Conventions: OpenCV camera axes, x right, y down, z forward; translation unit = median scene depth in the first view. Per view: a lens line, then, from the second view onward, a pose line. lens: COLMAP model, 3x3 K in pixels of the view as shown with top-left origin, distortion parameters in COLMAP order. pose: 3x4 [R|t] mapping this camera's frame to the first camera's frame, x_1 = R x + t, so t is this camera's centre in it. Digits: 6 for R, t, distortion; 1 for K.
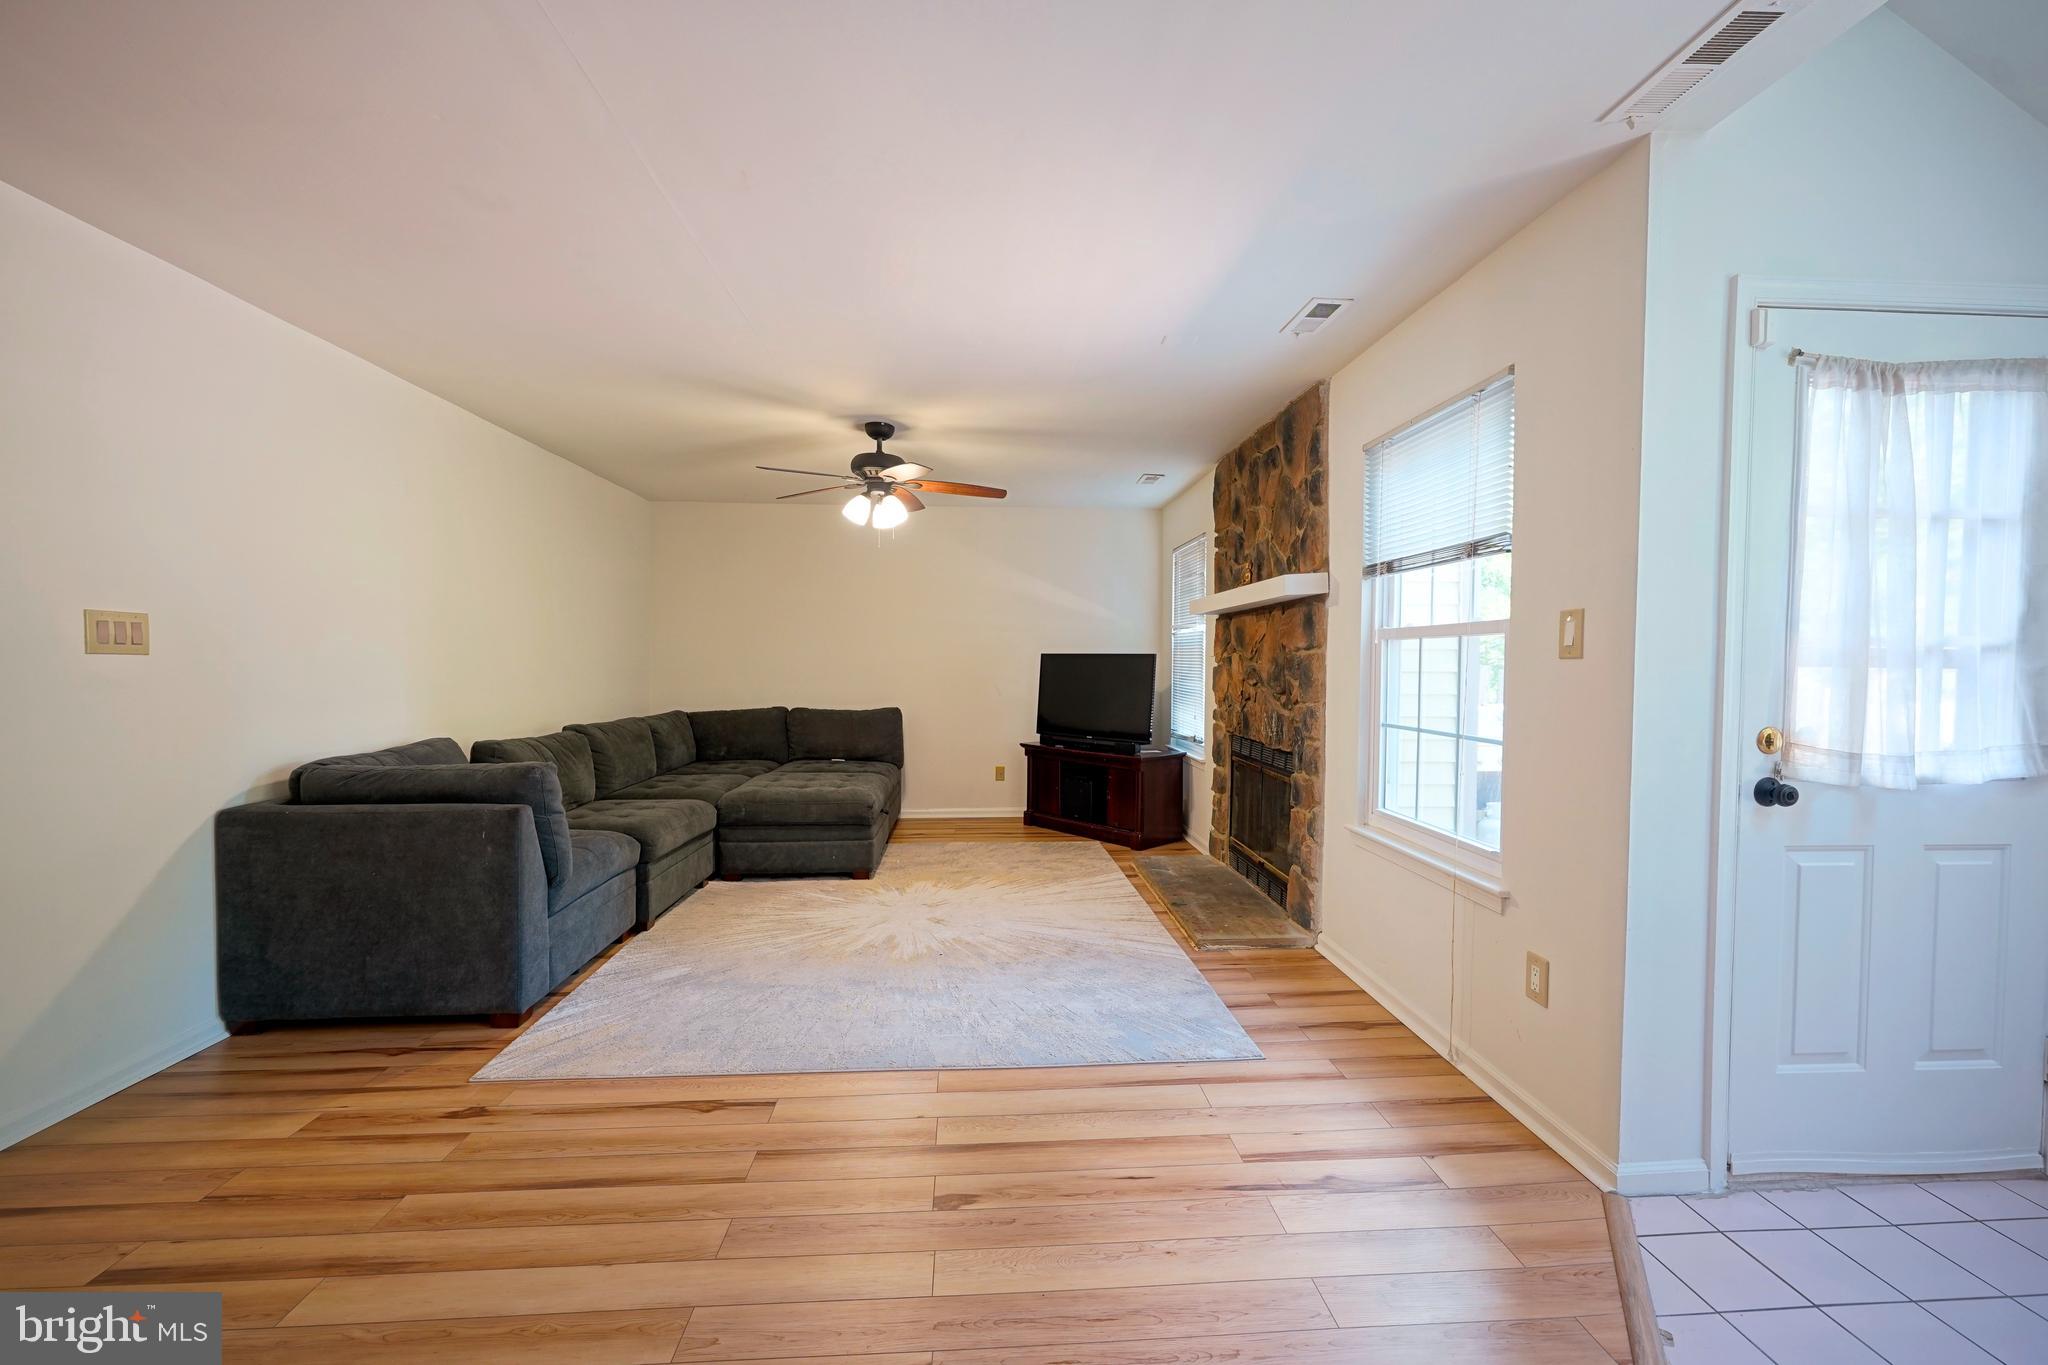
lens RADIAL K [[819.9, 0, 1028.3], [0, 819.9, 686.8], [0, 0, 1]] dist [0.000364, -0.000311]
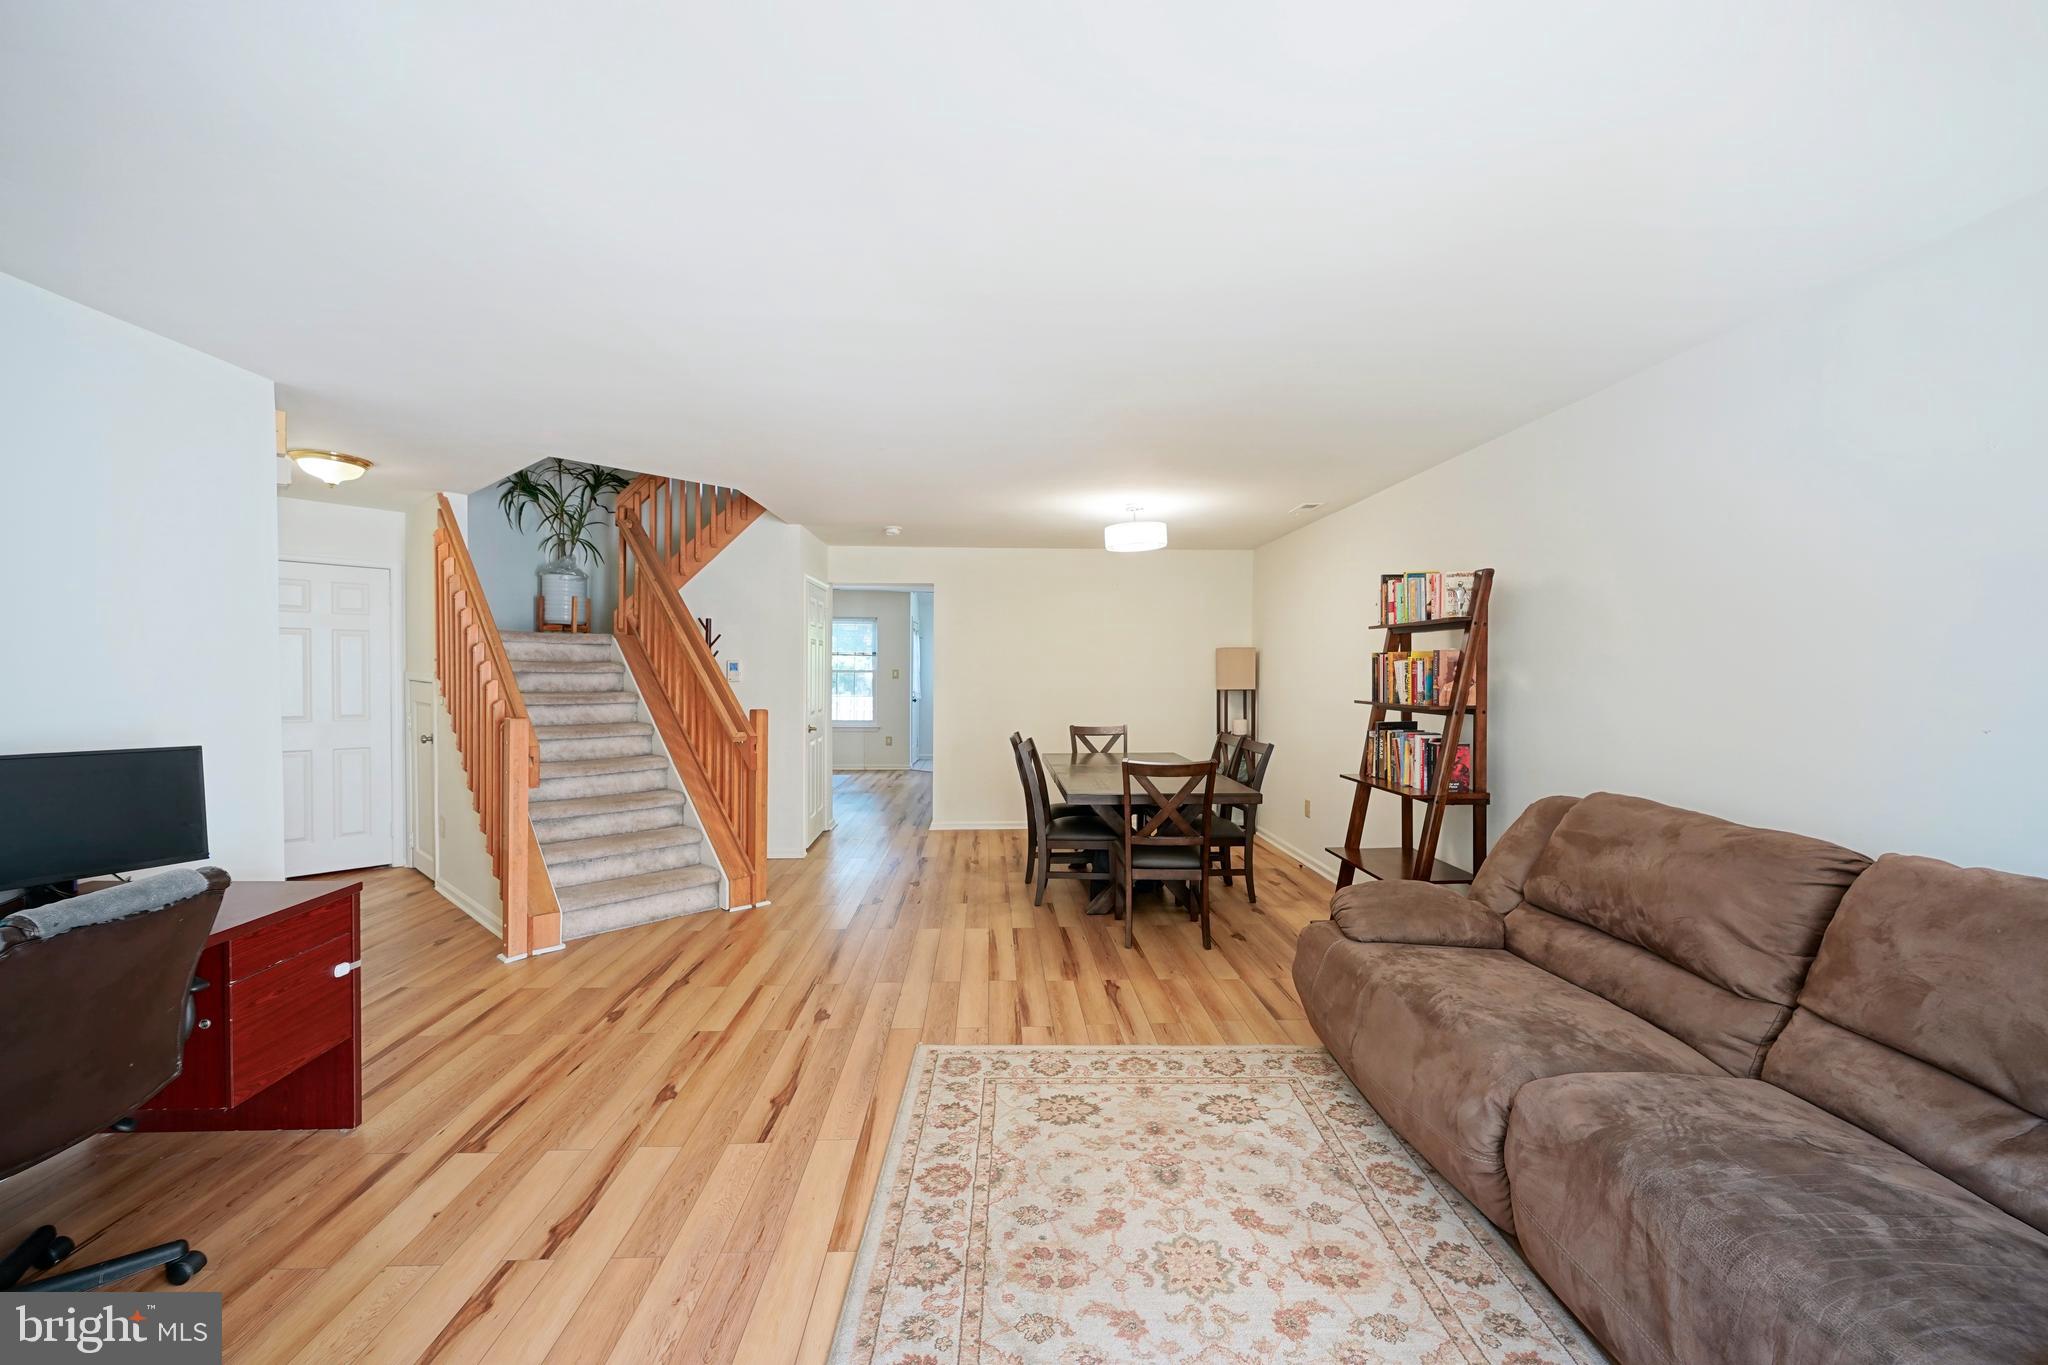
lens RADIAL K [[818.0, 0, 1026.1], [0, 818.0, 689.8], [0, 0, 1]] dist [-0.000171, -0.000197]
pose [[0.034208, -0.032258, 0.998894, -2.604403], [0.022161, 0.999258, 0.031510, -0.062698], [-0.999169, 0.021059, 0.034898, -0.025989]]
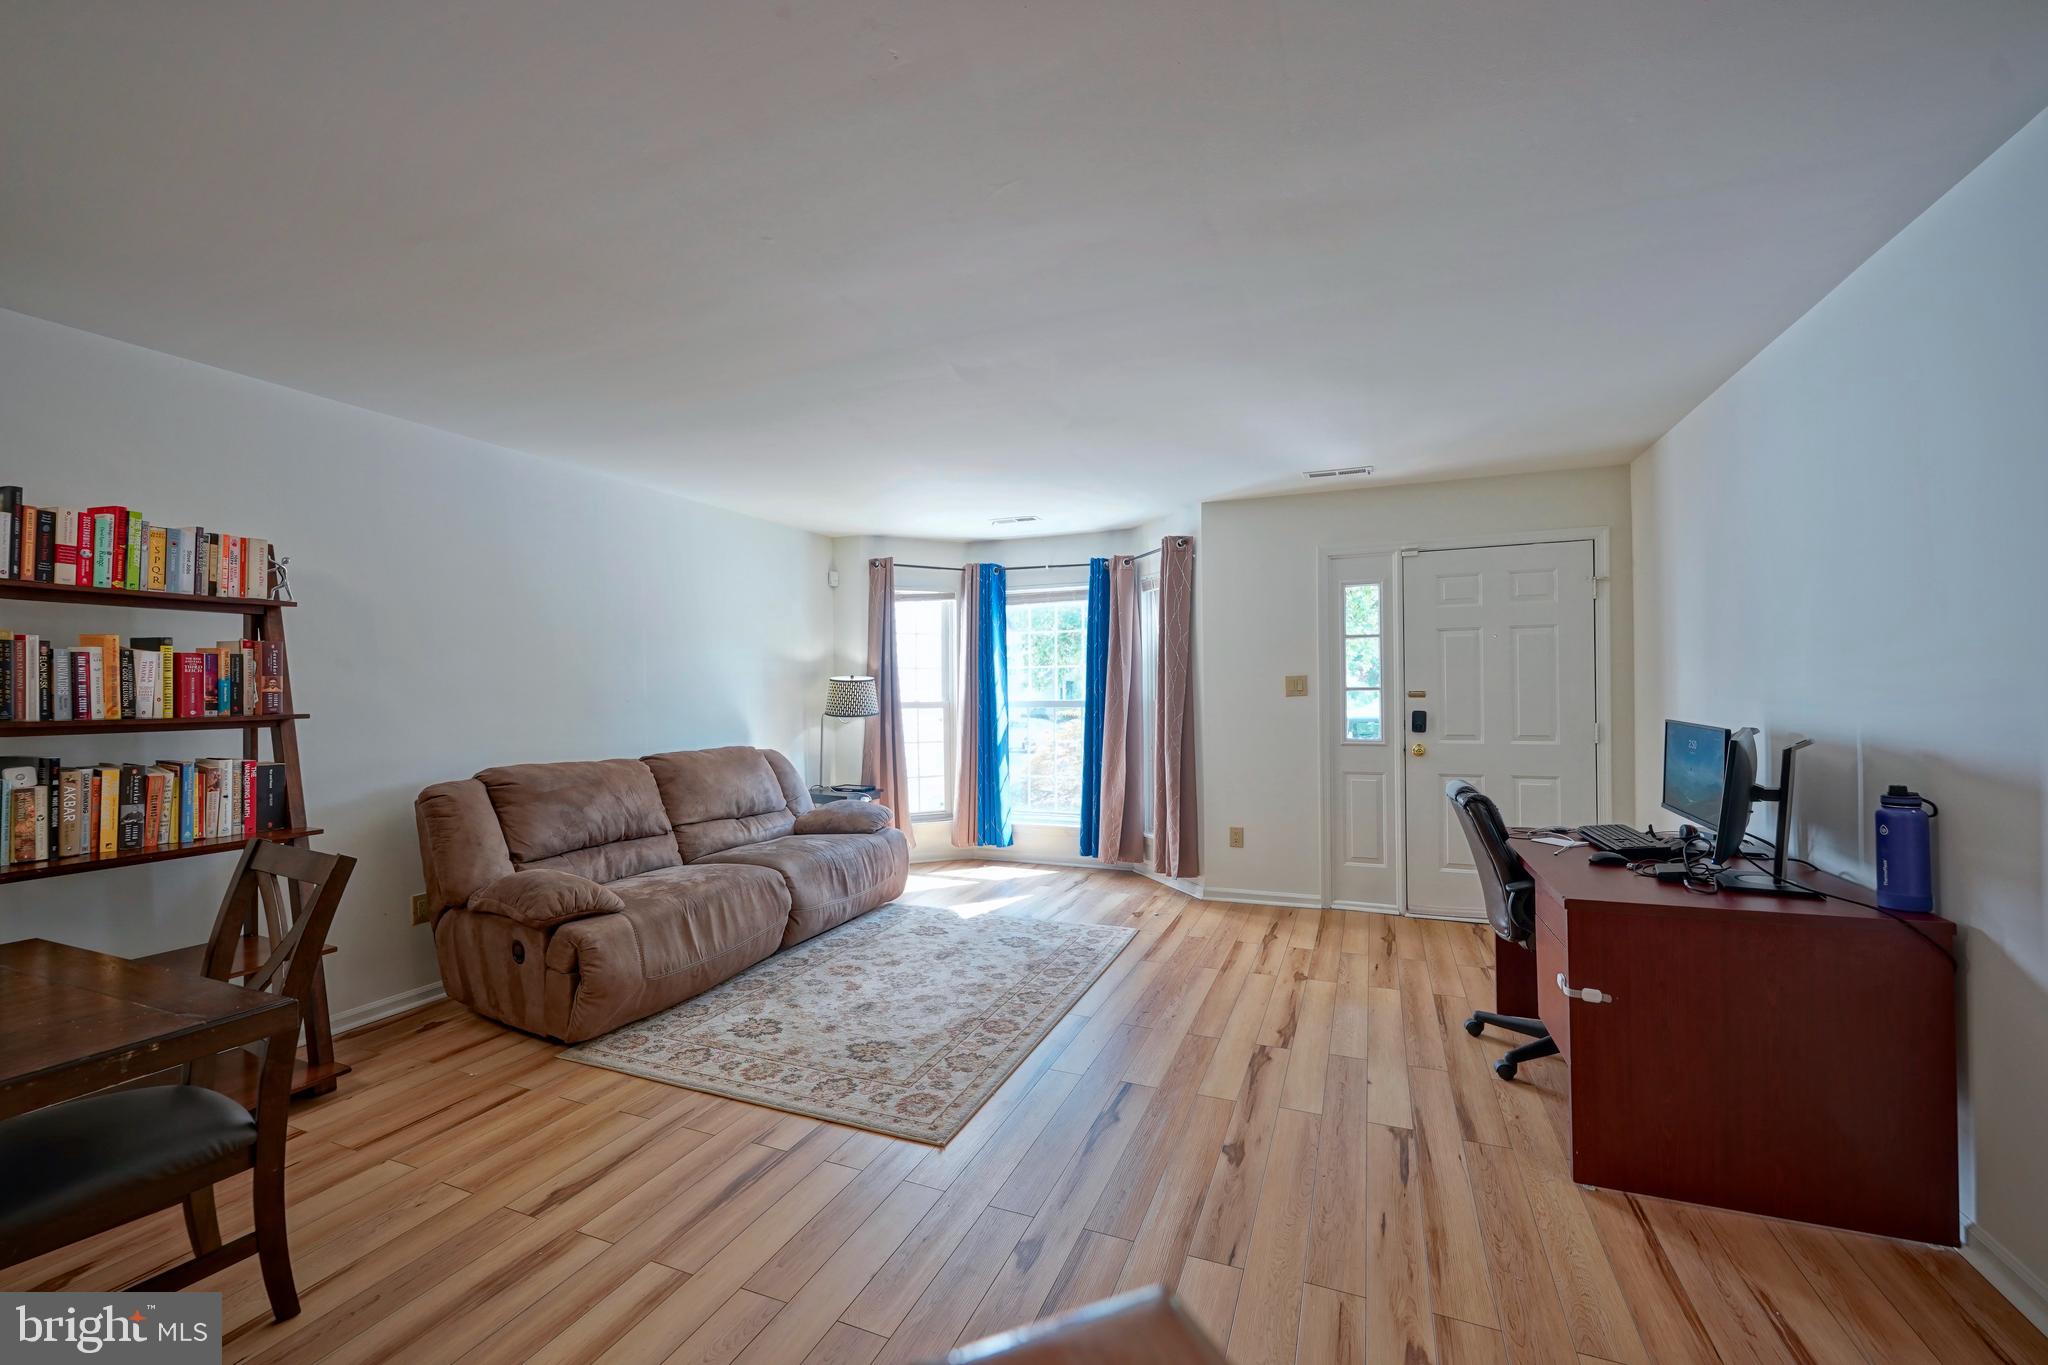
lens RADIAL K [[818.0, 0, 1026.1], [0, 818.0, 689.8], [0, 0, 1]] dist [-0.000171, -0.000197]
pose [[-0.417602, -0.005635, -0.908613, -1.285222], [-0.019030, 0.999816, 0.002546, -0.039726], [0.908431, 0.018354, -0.417632, 0.423577]]
